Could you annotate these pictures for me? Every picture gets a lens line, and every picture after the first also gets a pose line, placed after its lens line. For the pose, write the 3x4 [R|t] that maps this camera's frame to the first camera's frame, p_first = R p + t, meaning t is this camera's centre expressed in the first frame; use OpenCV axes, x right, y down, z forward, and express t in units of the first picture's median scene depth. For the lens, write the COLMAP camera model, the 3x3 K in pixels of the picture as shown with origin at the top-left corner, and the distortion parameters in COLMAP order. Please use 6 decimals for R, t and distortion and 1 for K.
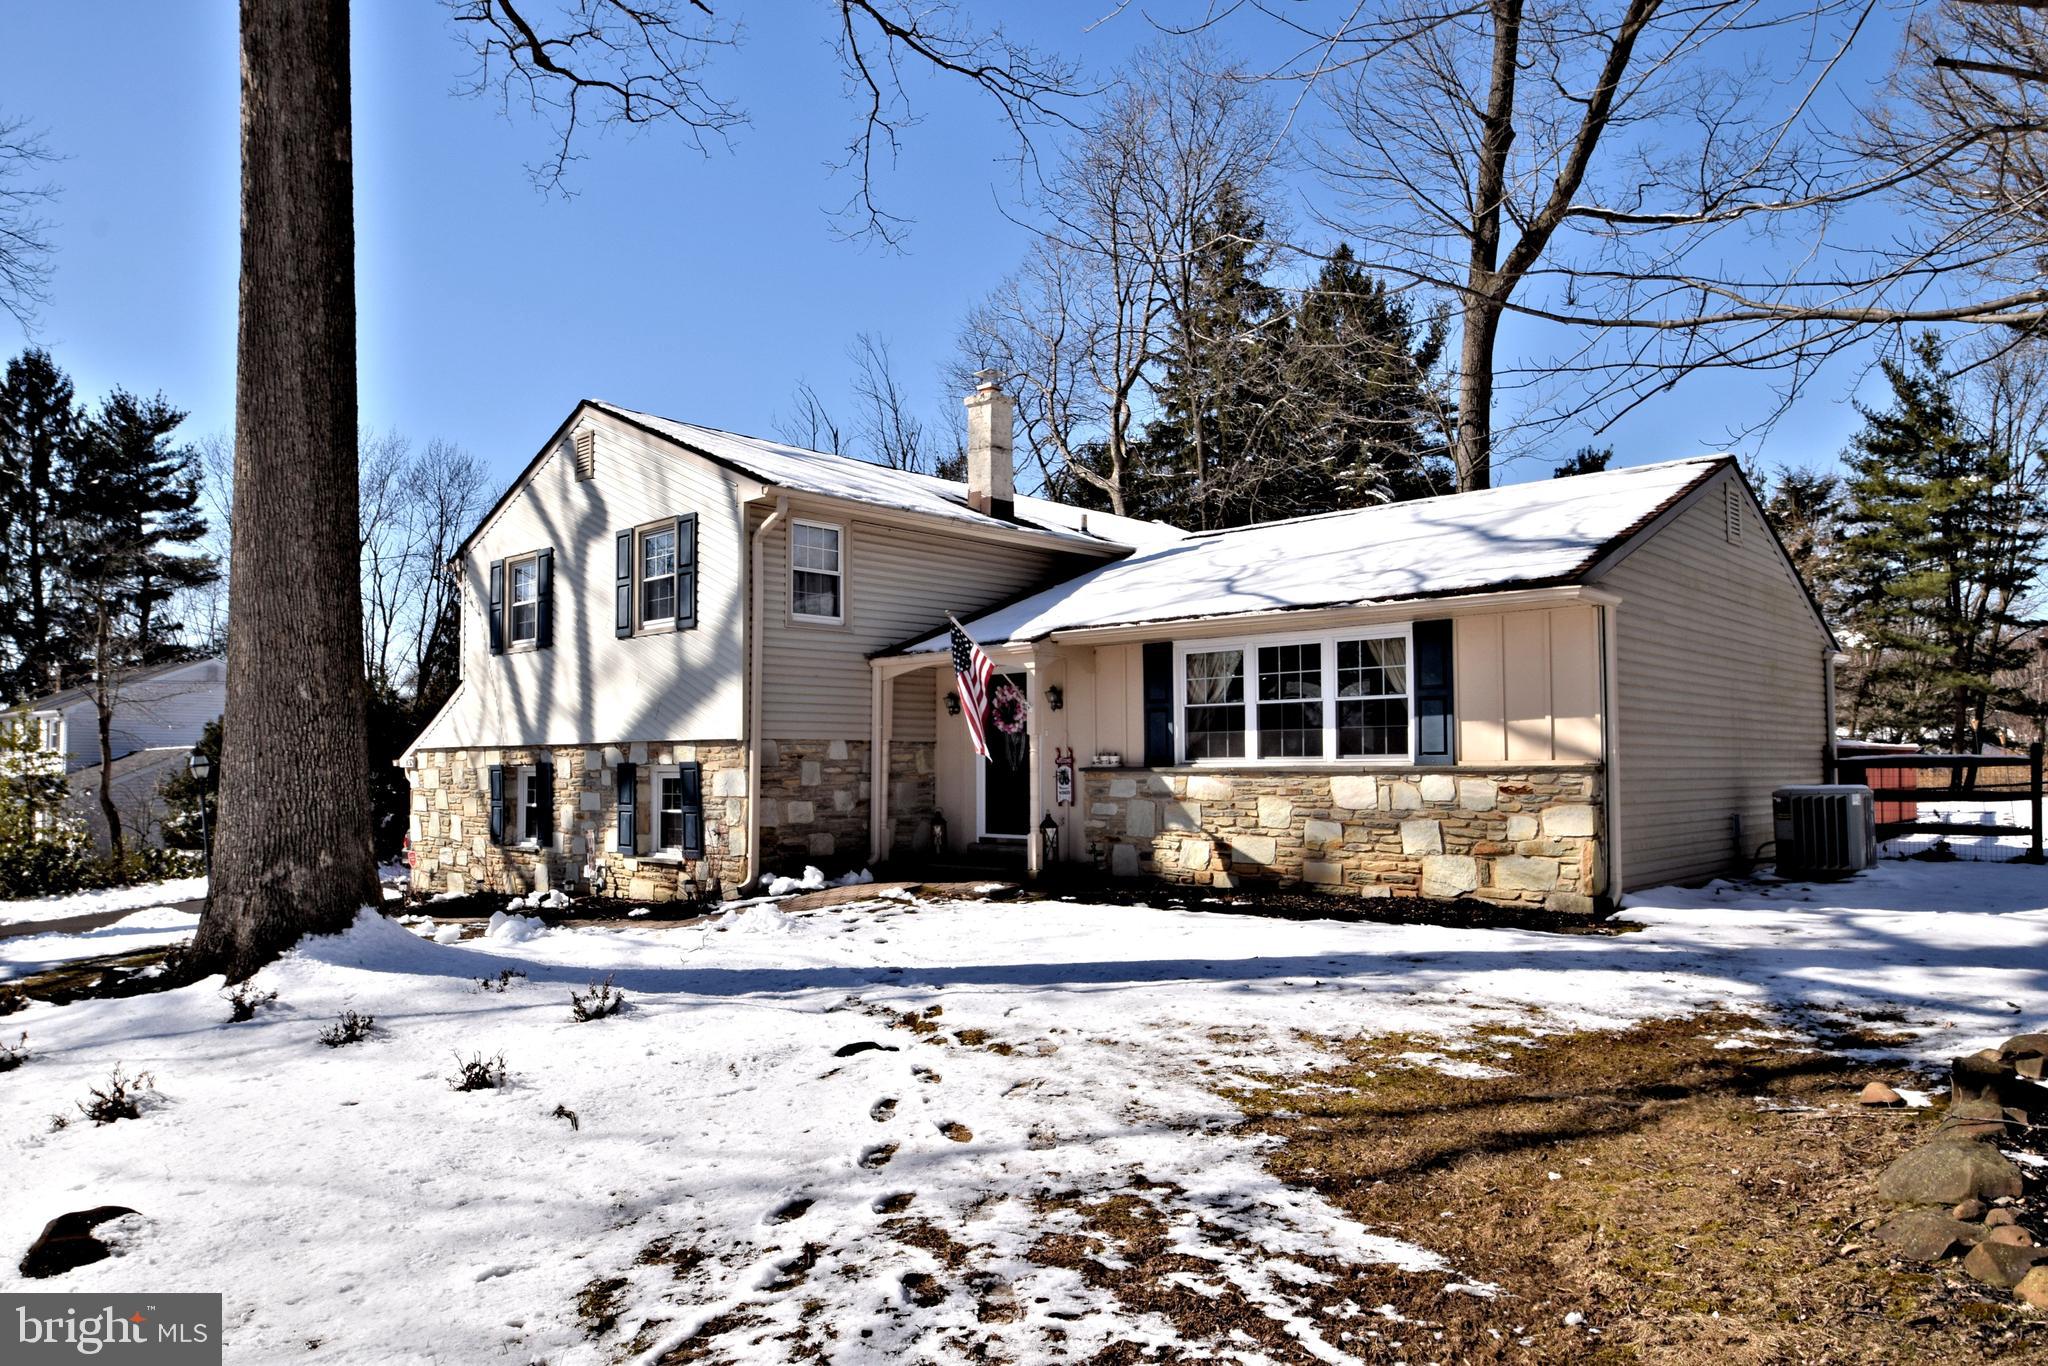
lens RADIAL K [[1321.3, 0, 1024.0], [0, 1321.3, 683.0], [0, 0, 1]] dist [-0.001614, -0.000041]
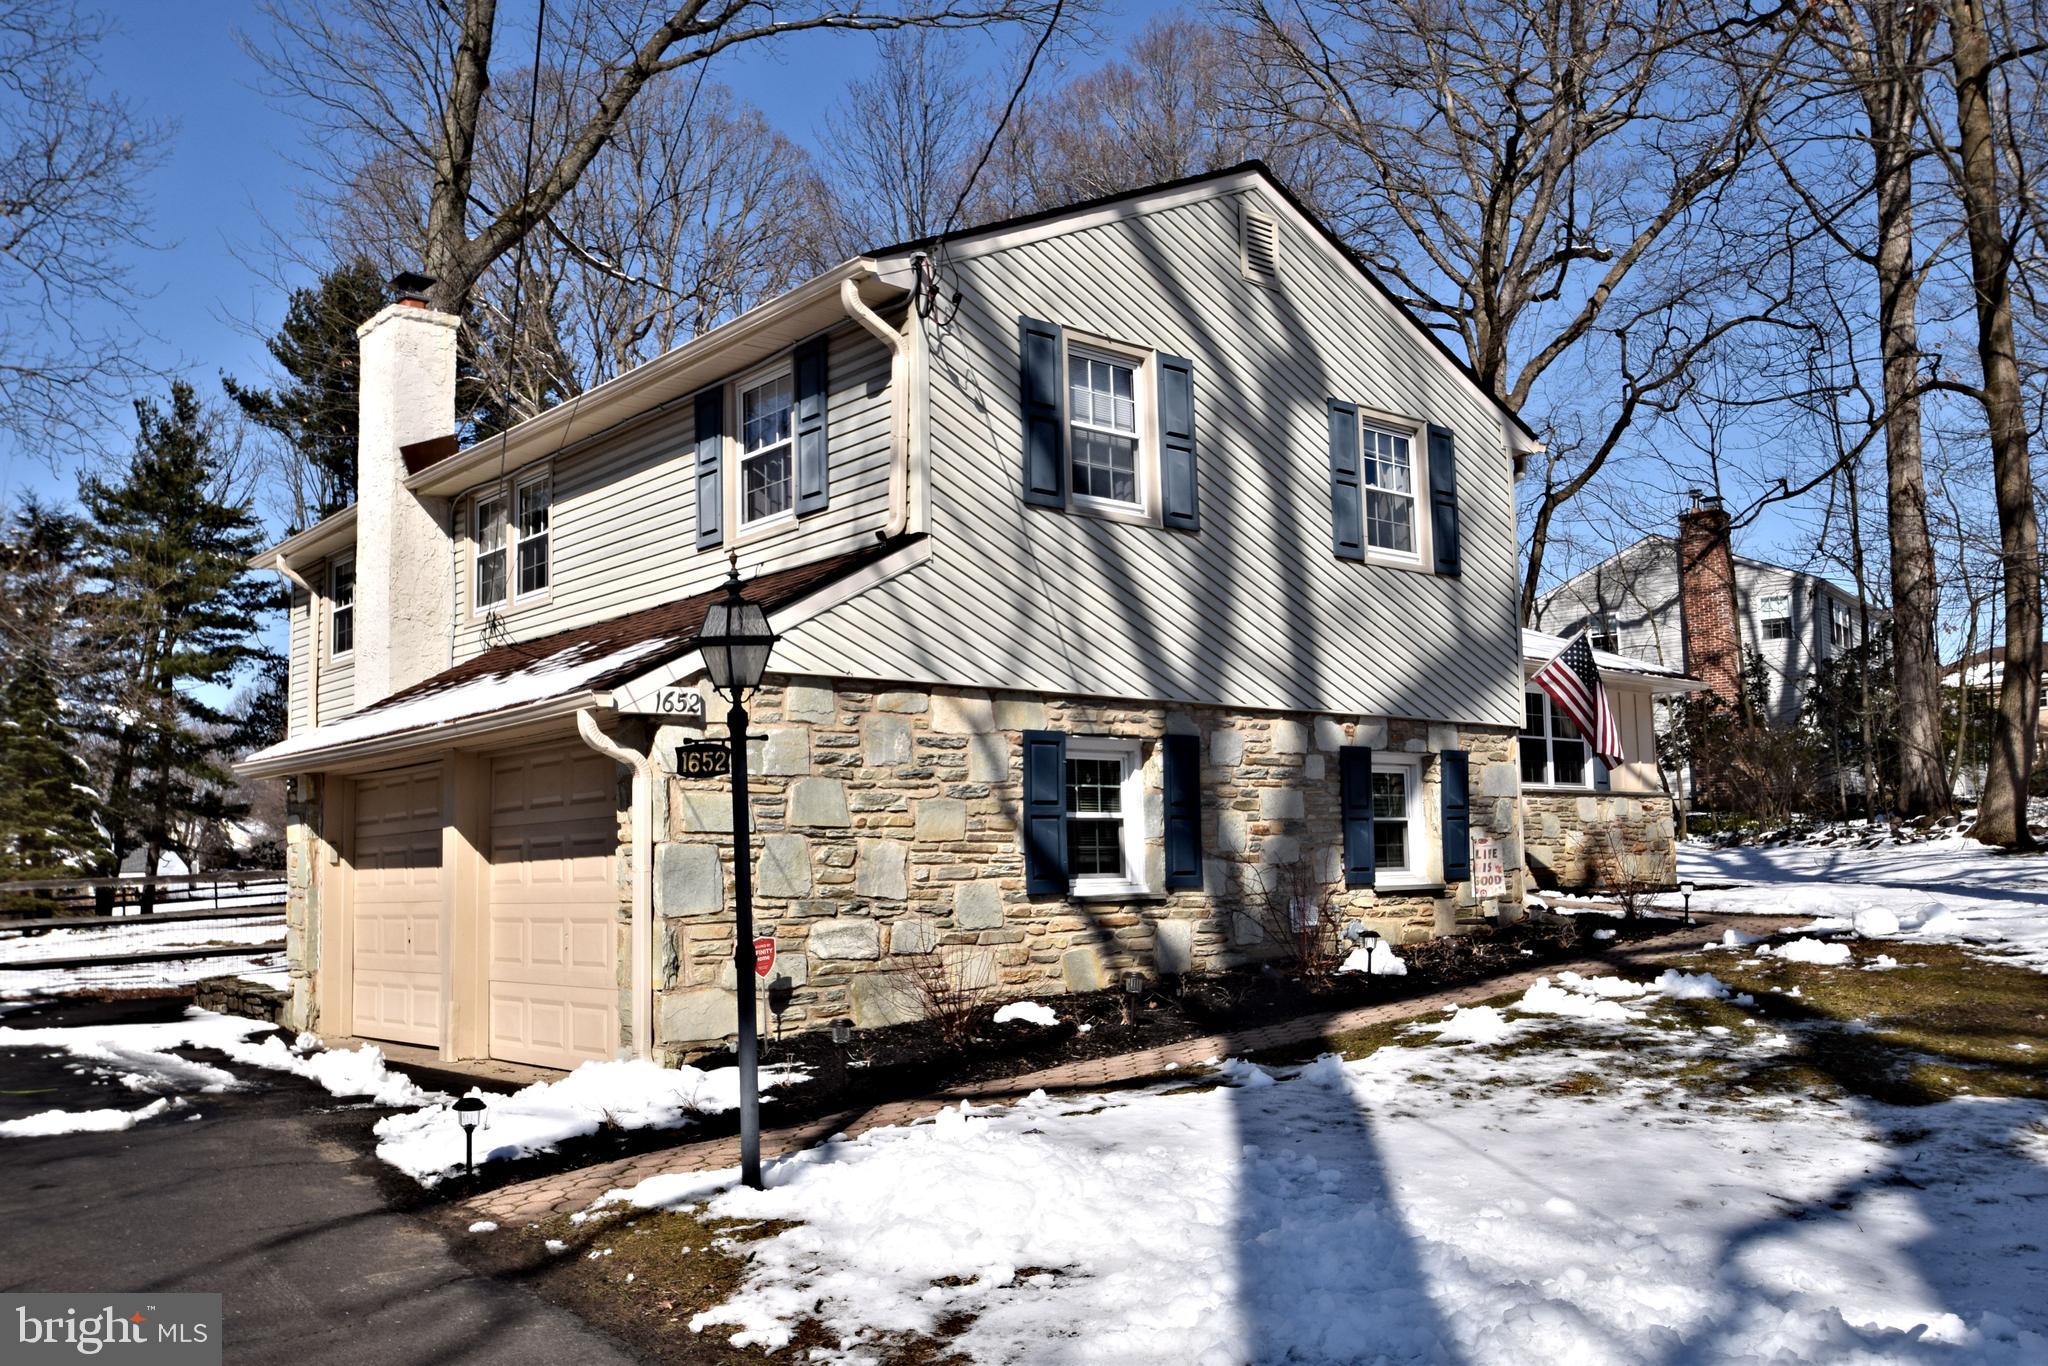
lens RADIAL K [[1648.3, 0, 1024.0], [0, 1648.3, 683.0], [0, 0, 1]] dist [-0.008103, 0.000914]
pose [[0.104666, 0.116454, 0.987666, -1.405285], [-0.040745, 0.992789, -0.112740, 0.158908], [-0.993672, -0.028442, 0.108656, 1.322682]]
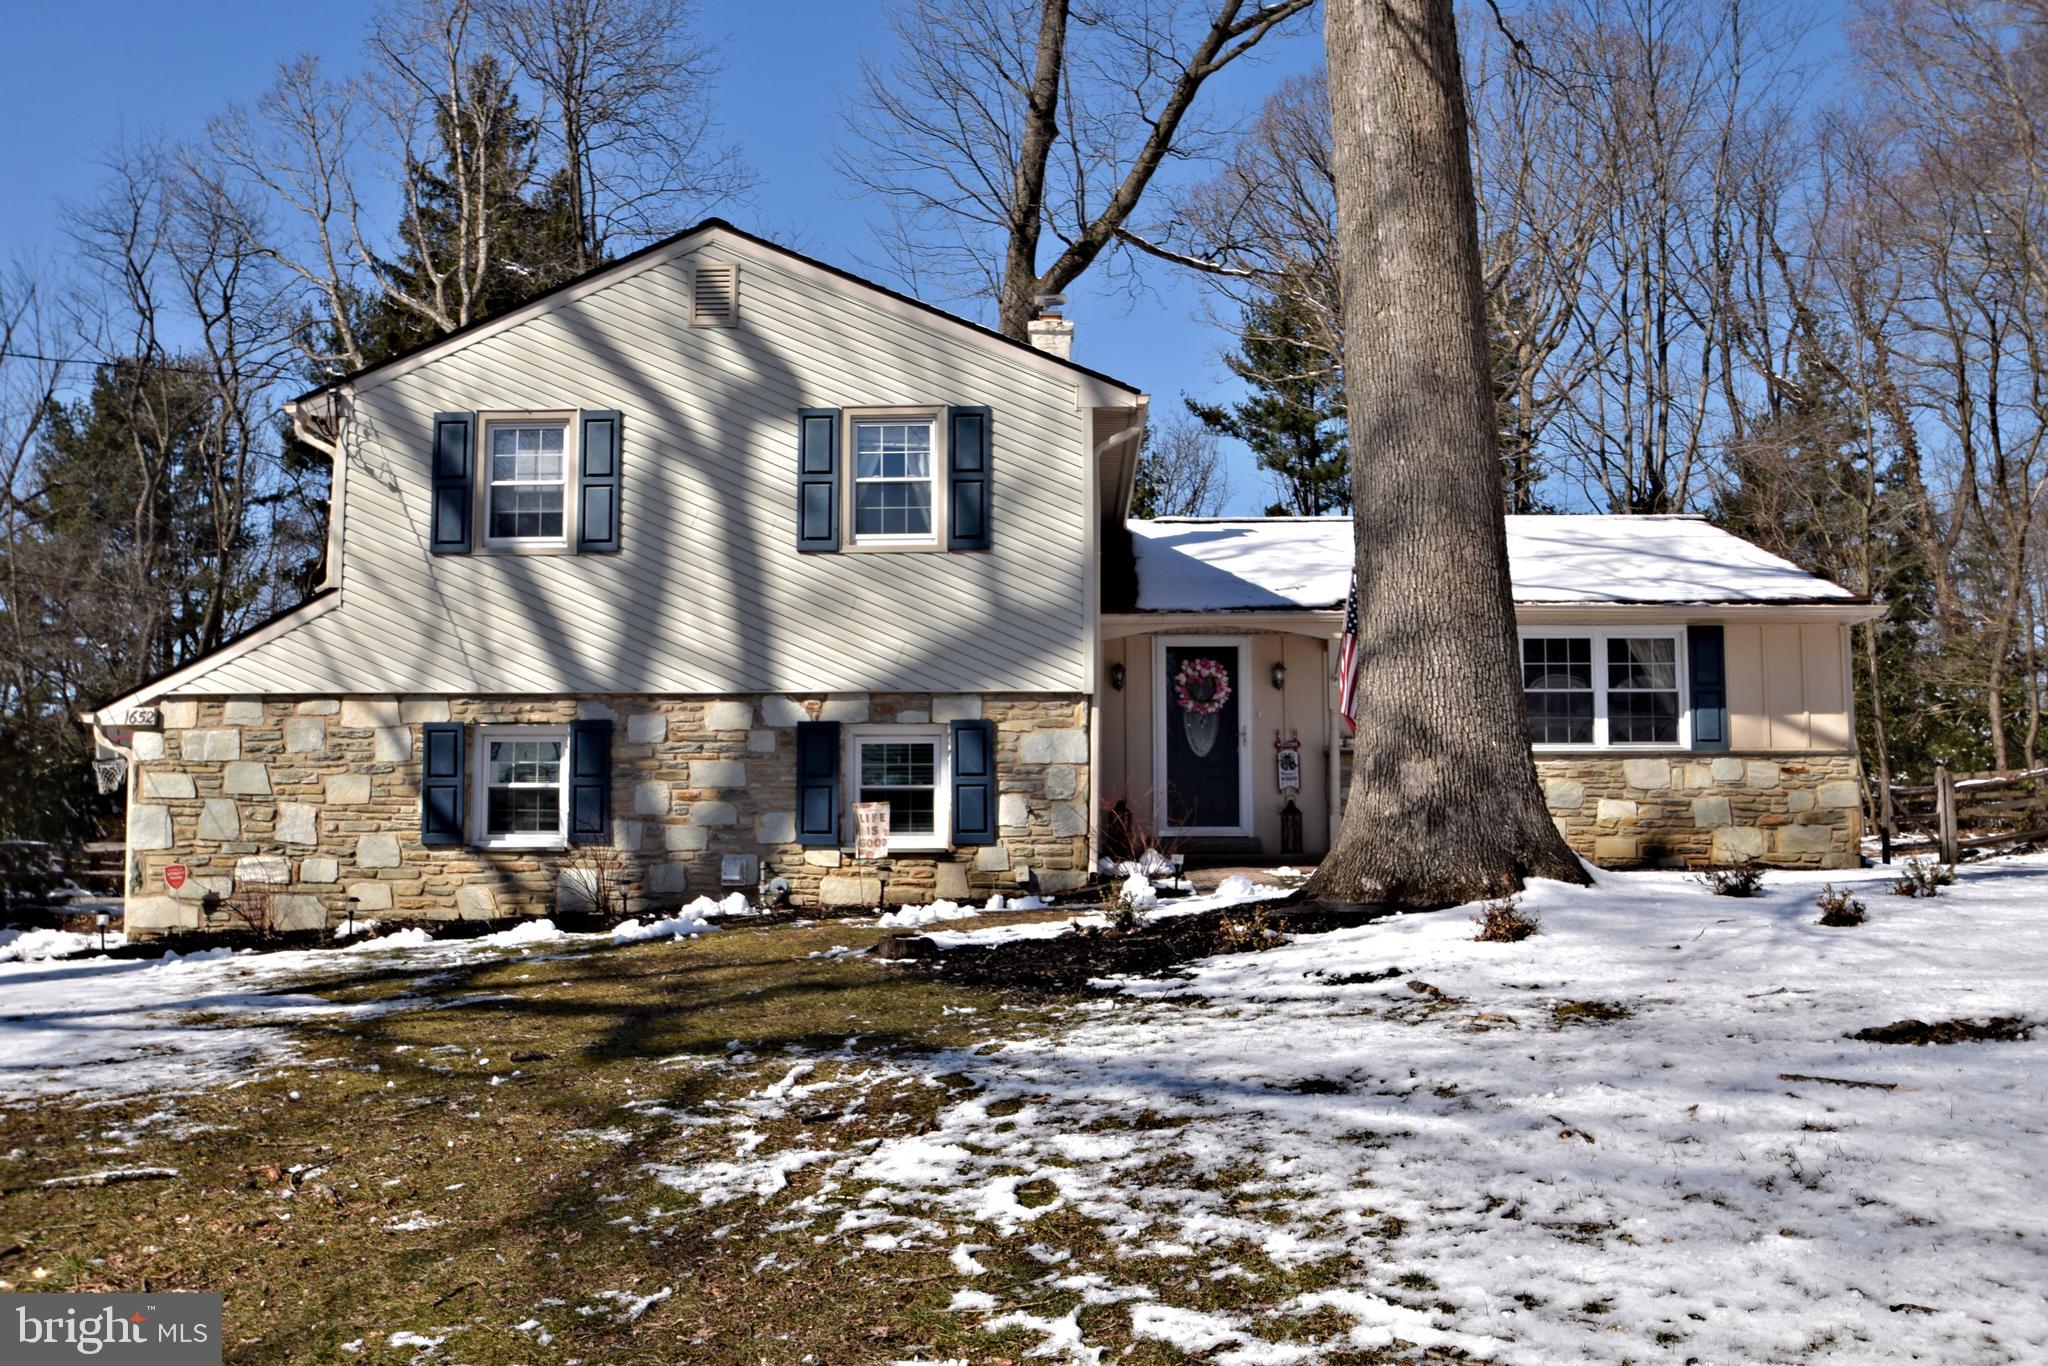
lens RADIAL K [[1787.4, 0, 1024.0], [0, 1787.4, 683.0], [0, 0, 1]] dist [-0.012977, -0.000278]
pose [[0.748424, 0.076782, 0.658761, -1.073408], [-0.046108, 0.996896, -0.063810, 0.119970], [-0.661616, 0.017383, 0.749642, 0.213418]]
